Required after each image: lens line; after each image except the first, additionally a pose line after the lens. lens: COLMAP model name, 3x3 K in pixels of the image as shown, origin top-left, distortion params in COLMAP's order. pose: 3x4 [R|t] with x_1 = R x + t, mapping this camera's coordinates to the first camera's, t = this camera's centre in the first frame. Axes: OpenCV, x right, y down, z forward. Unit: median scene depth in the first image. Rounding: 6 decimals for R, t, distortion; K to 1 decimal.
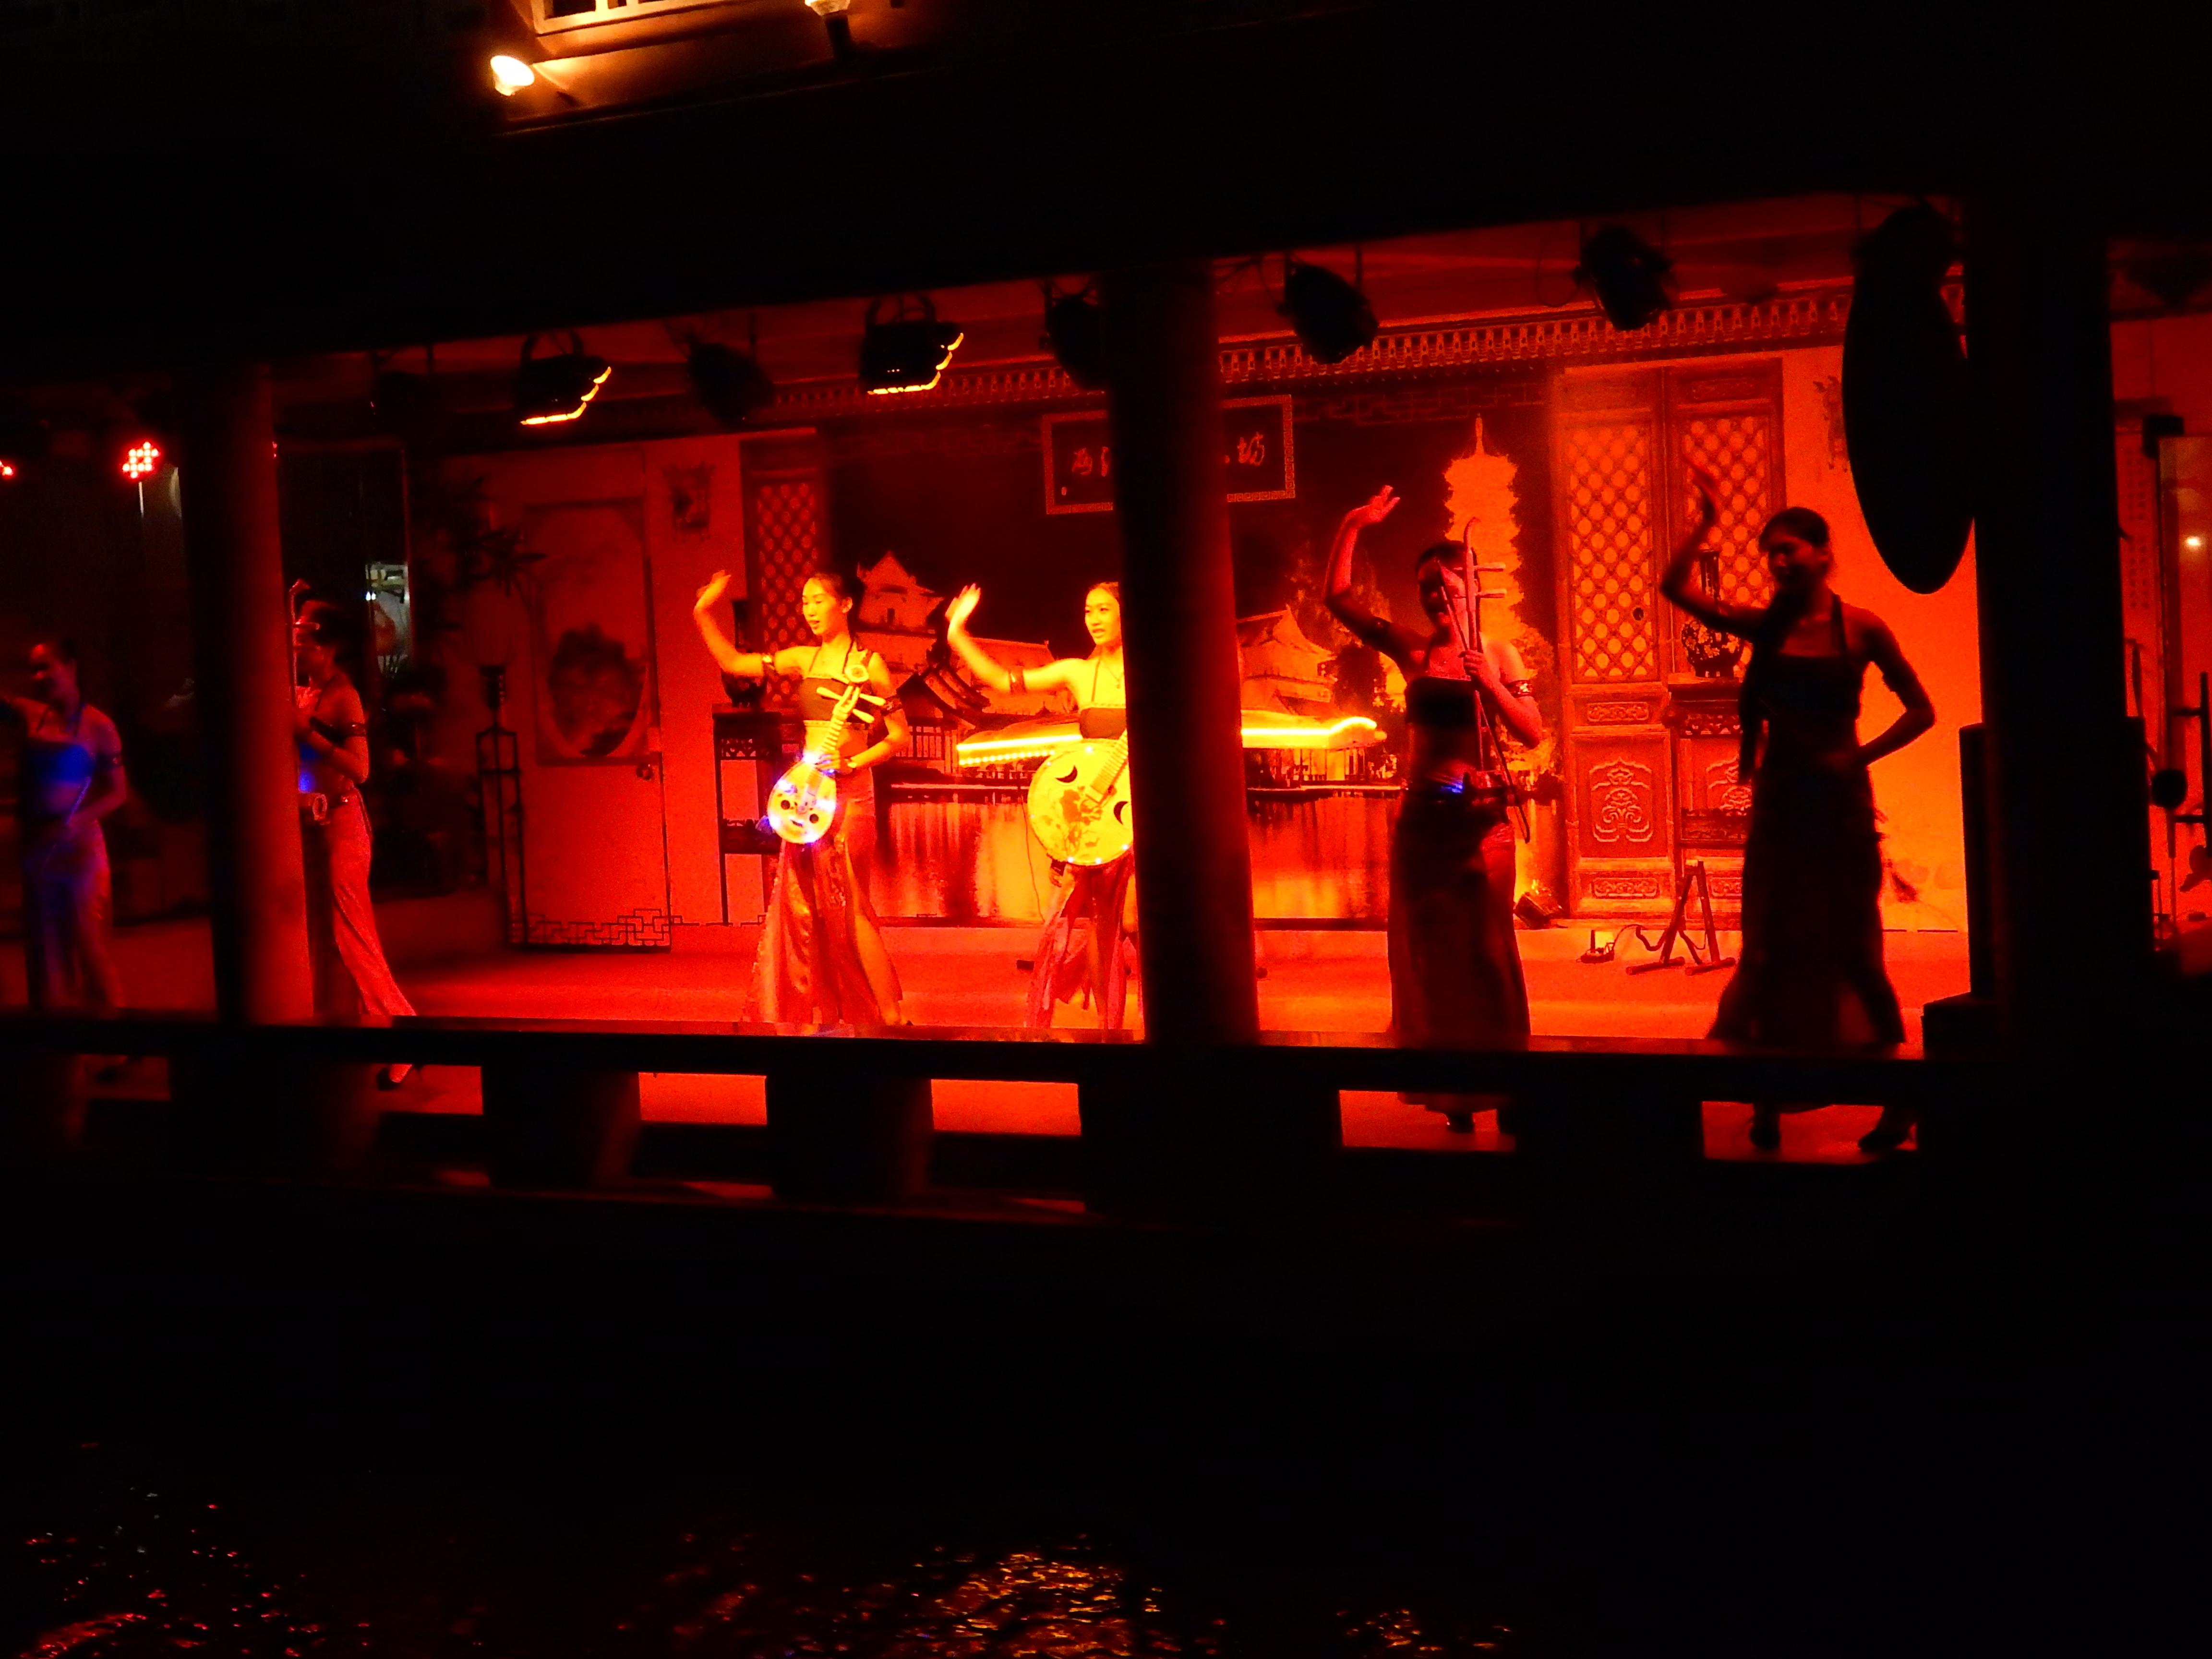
lens RADIAL K [[4575.4, 0, 1111.7], [0, 4575.4, 816.2], [0, 0, 1]] dist [-0.048611, 0.000000]
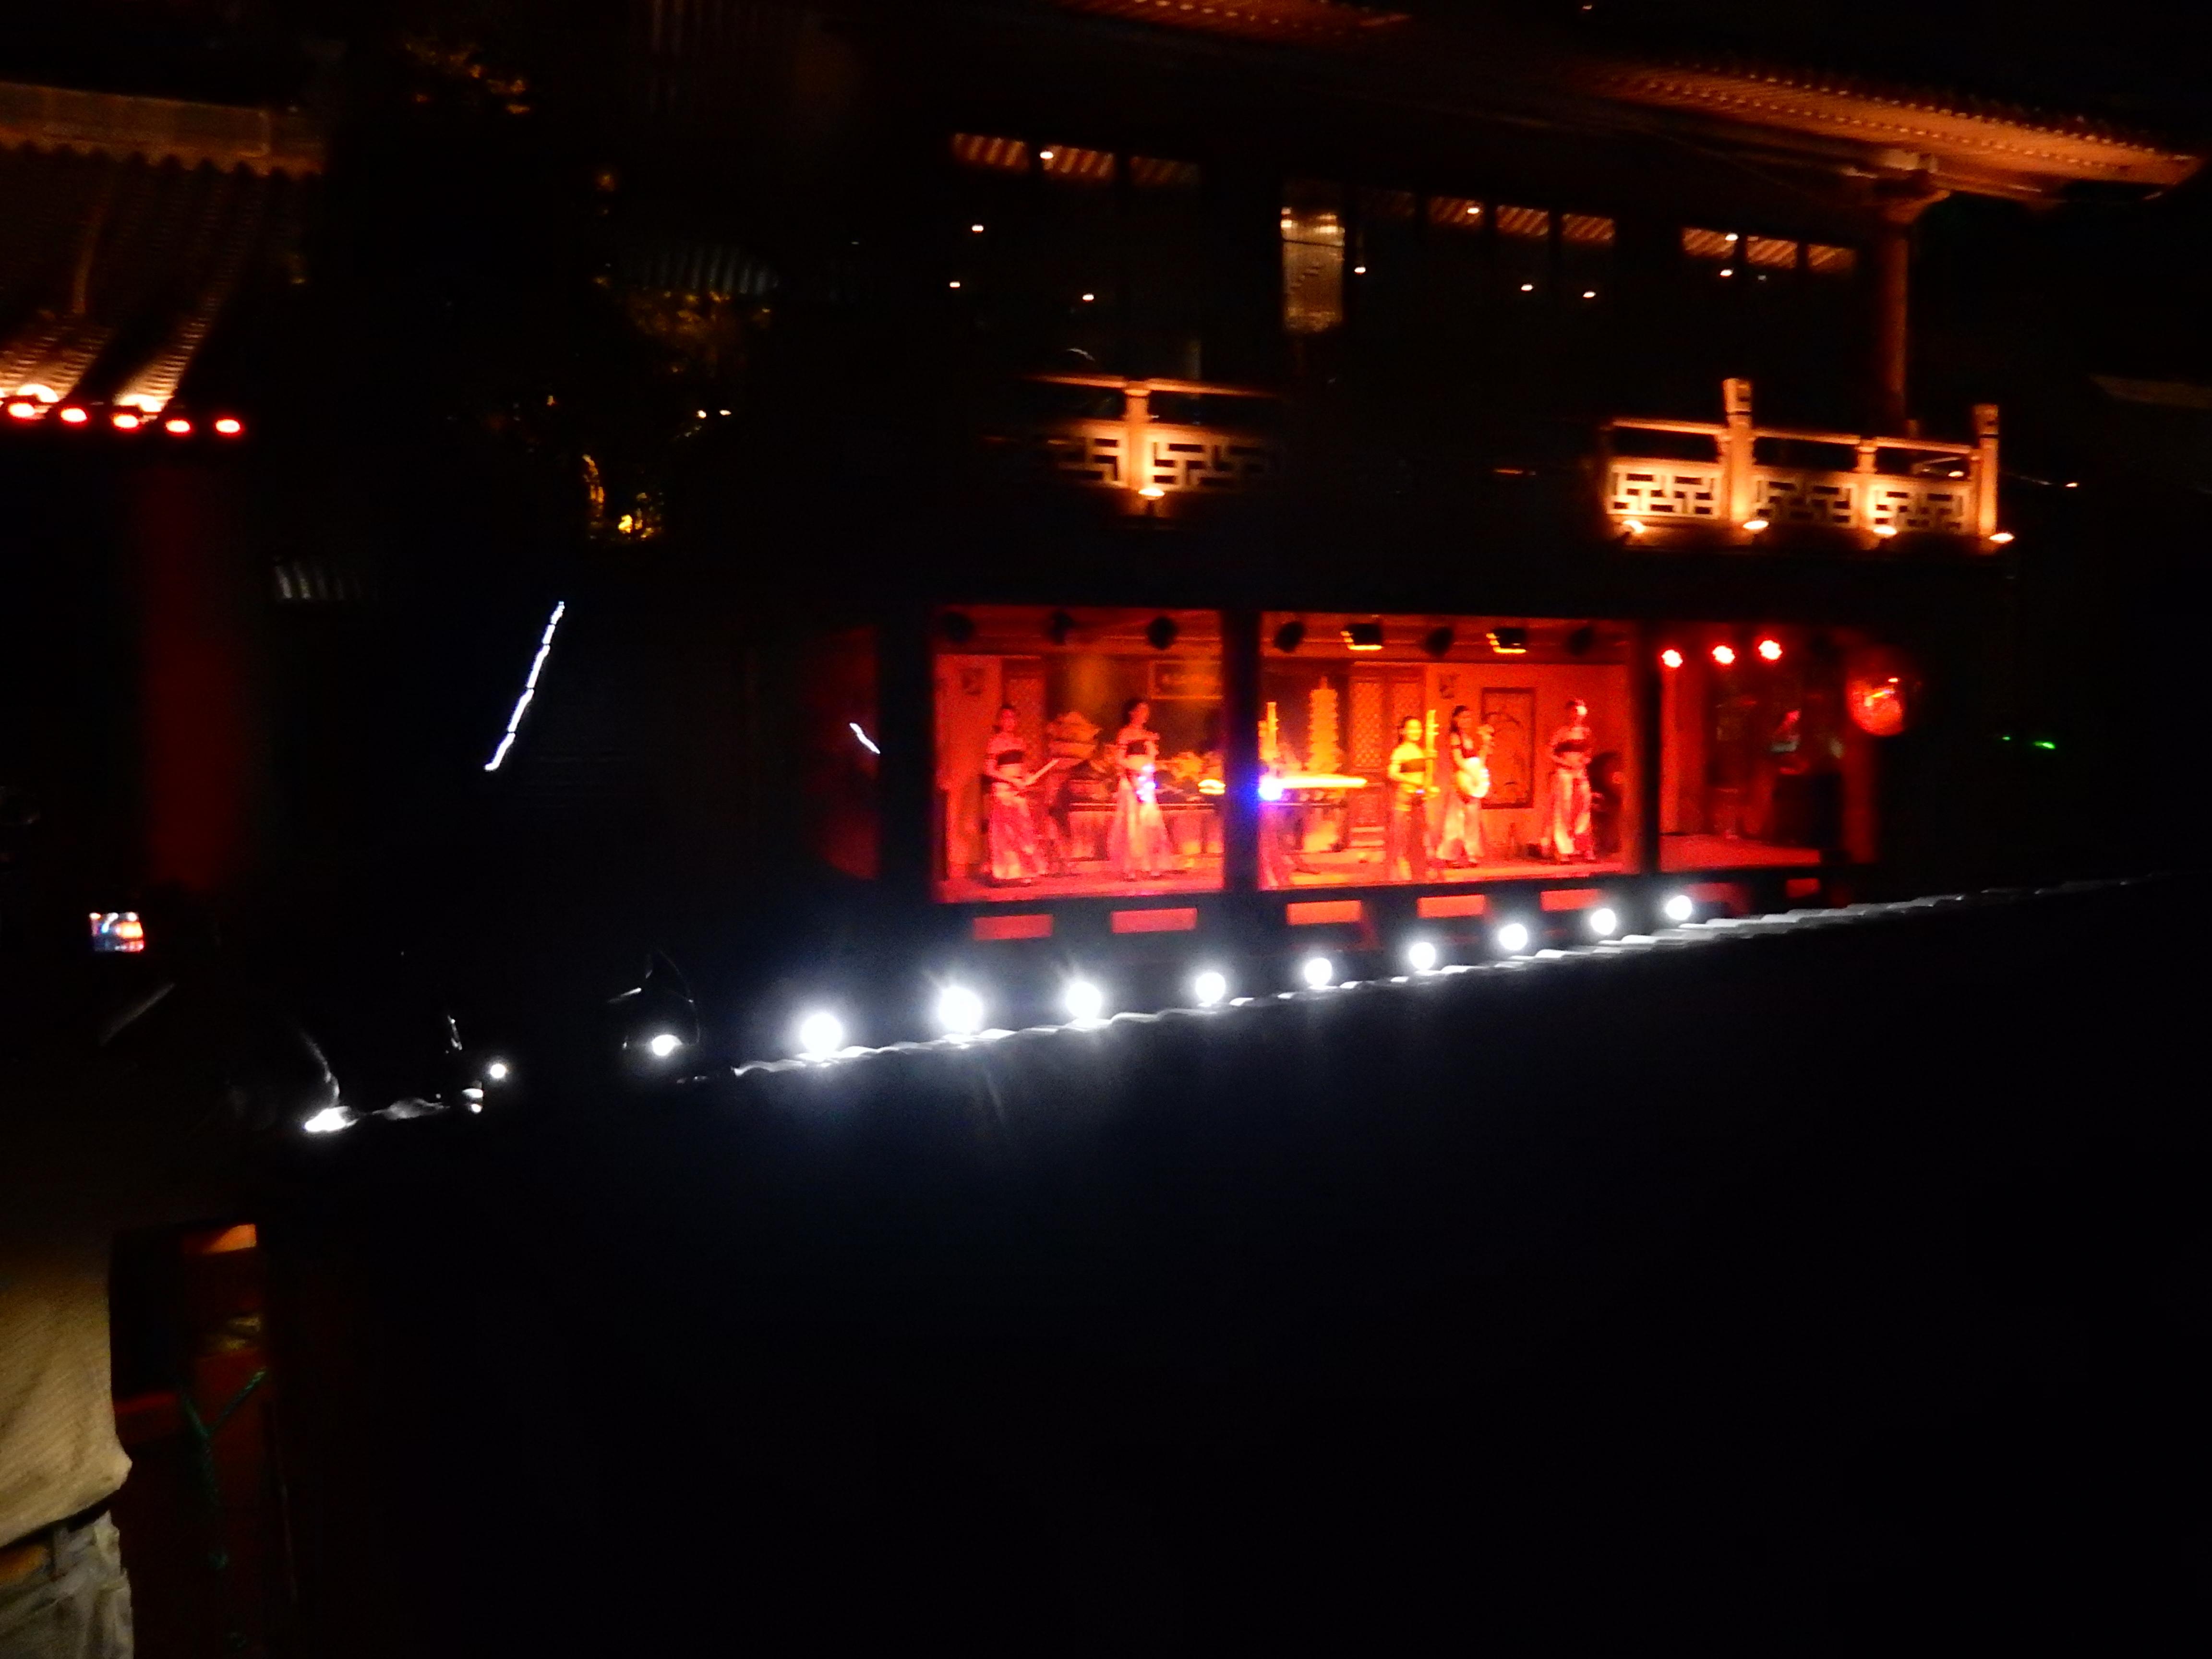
lens RADIAL K [[1635.0, 0, 1120.7], [0, 1635.0, 823.2], [0, 0, 1]] dist [-0.006681, -0.000184]
pose [[0.530159, 0.009210, 0.847848, -0.863902], [0.021877, 0.999460, -0.024537, 0.028385], [-0.847616, 0.031557, 0.529671, 0.565477]]
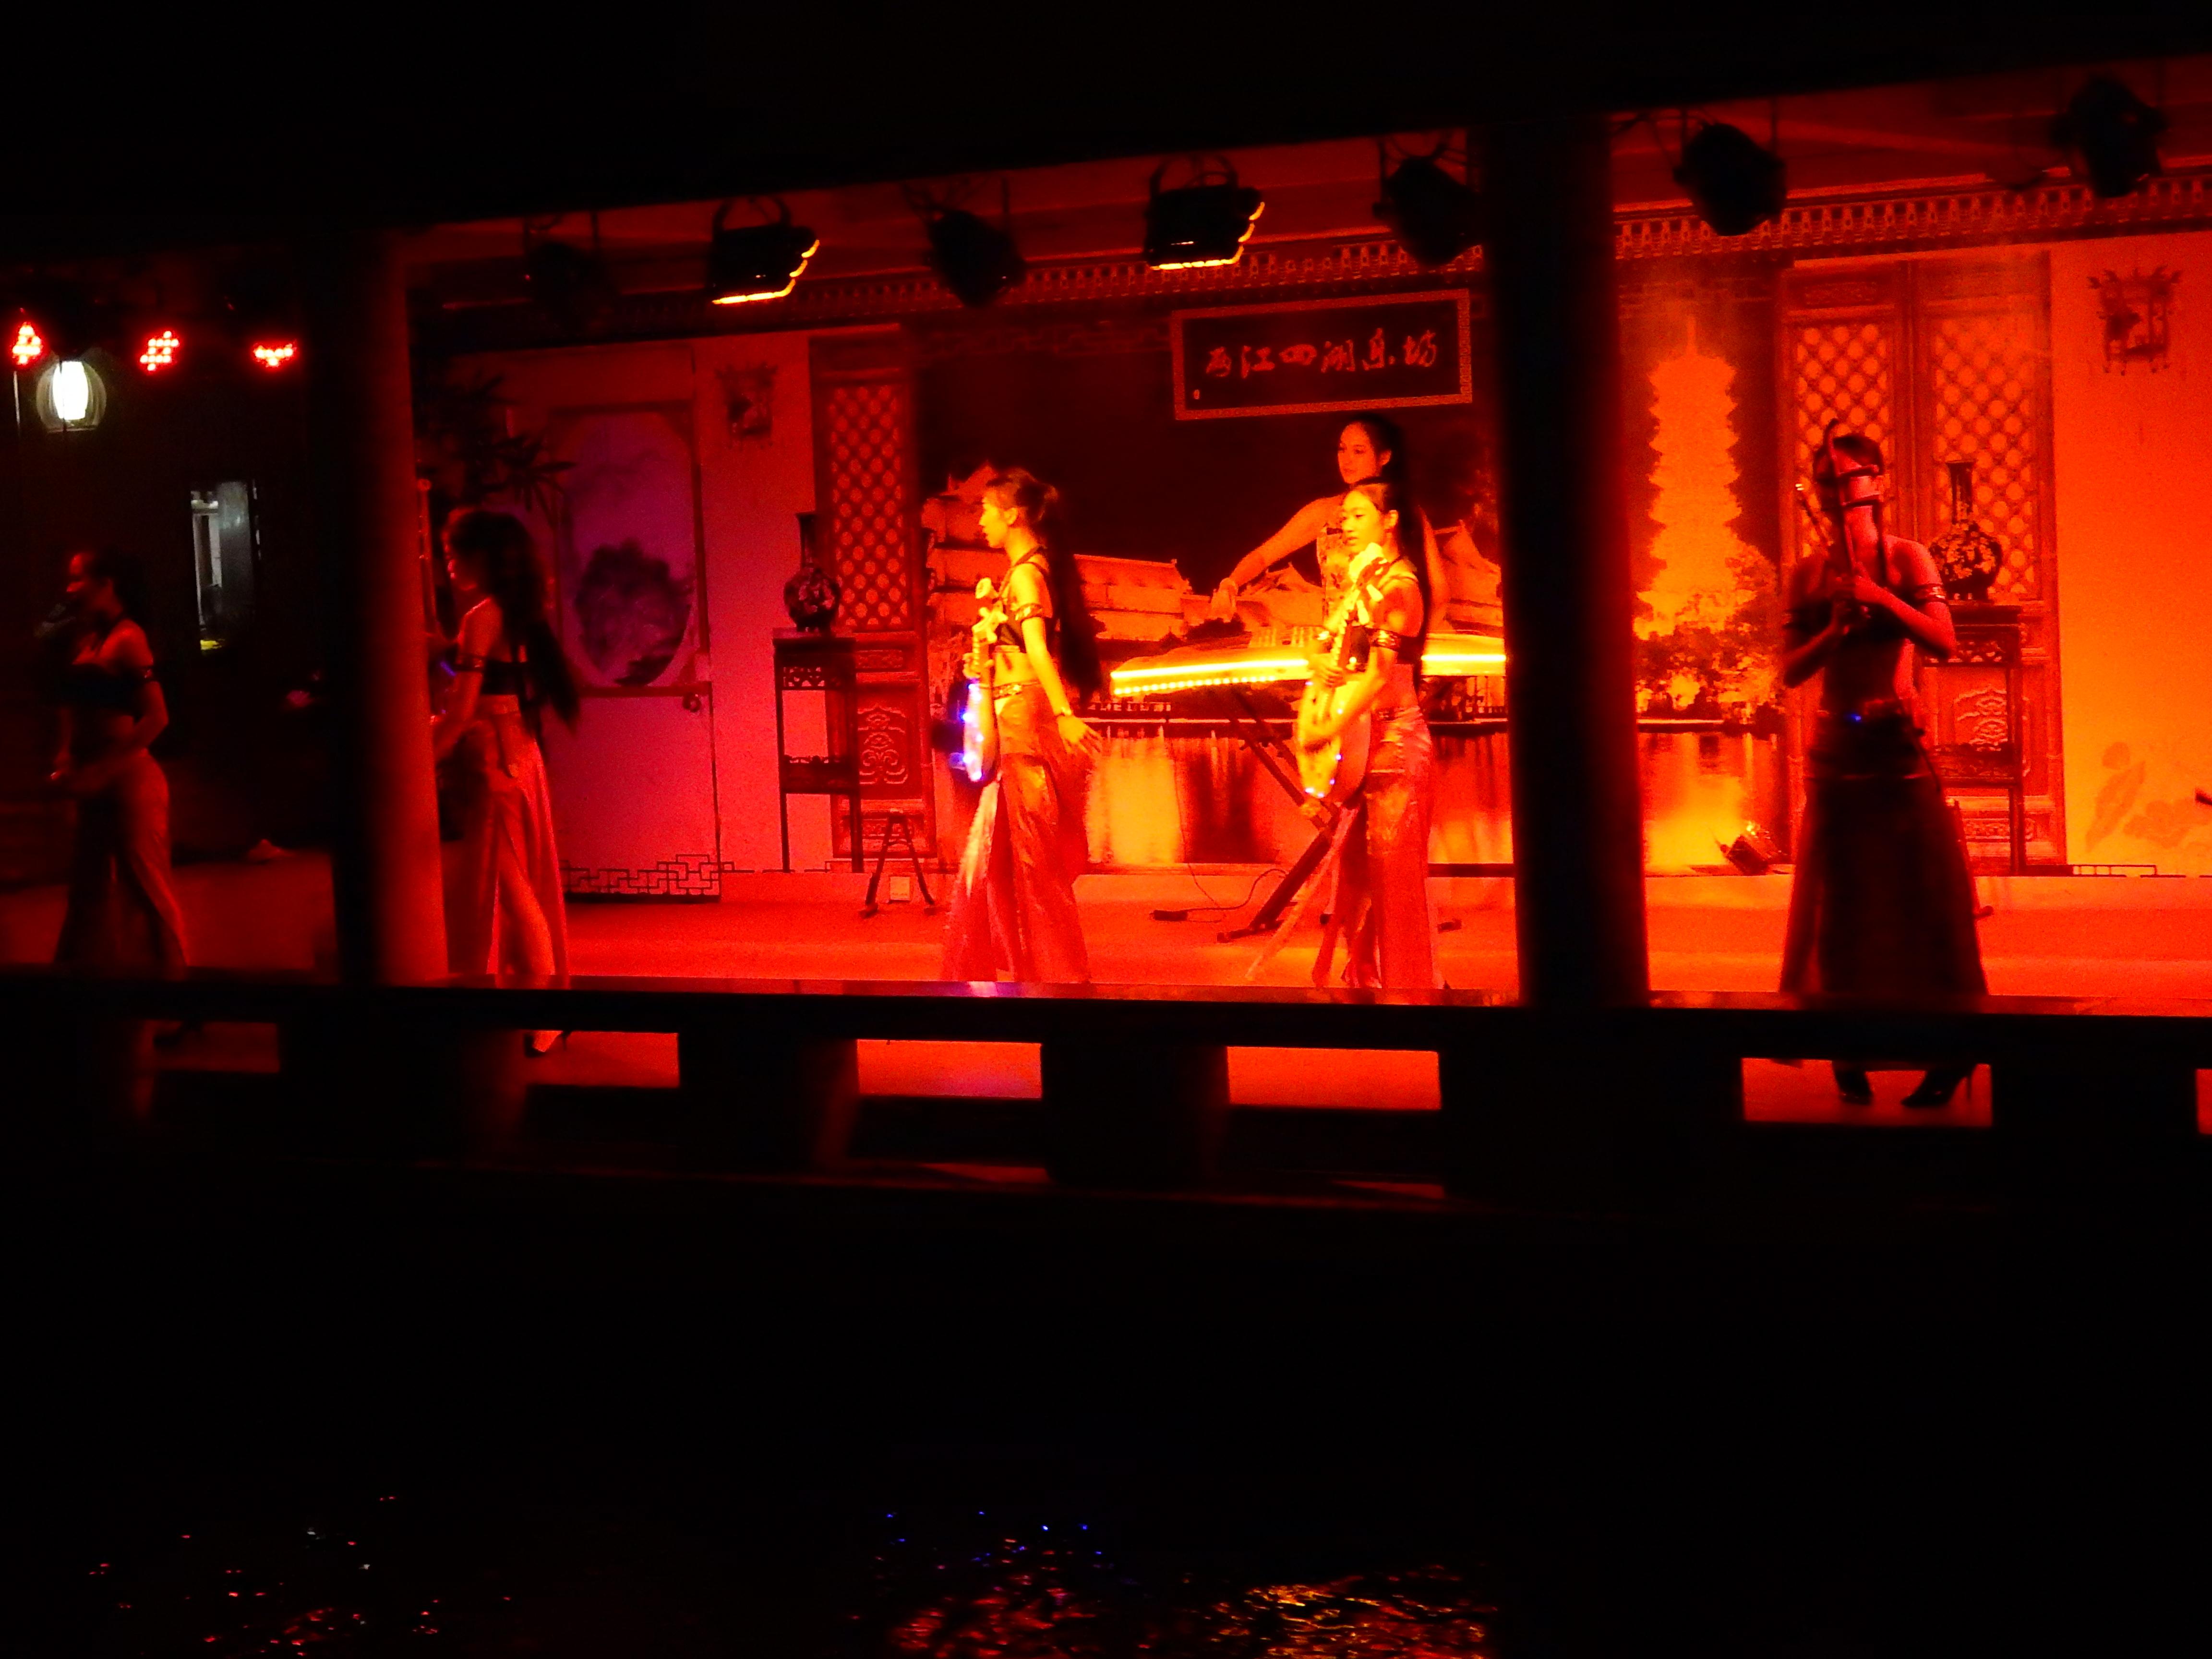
lens RADIAL K [[4575.4, 0, 1105.5], [0, 4575.4, 853.1], [0, 0, 1]] dist [-0.048611, 0.000000]
pose [[0.995504, -0.001055, 0.094715, -0.122627], [-0.000850, 0.999798, 0.020076, 0.001988], [-0.094717, -0.020067, 0.995302, 0.102131]]
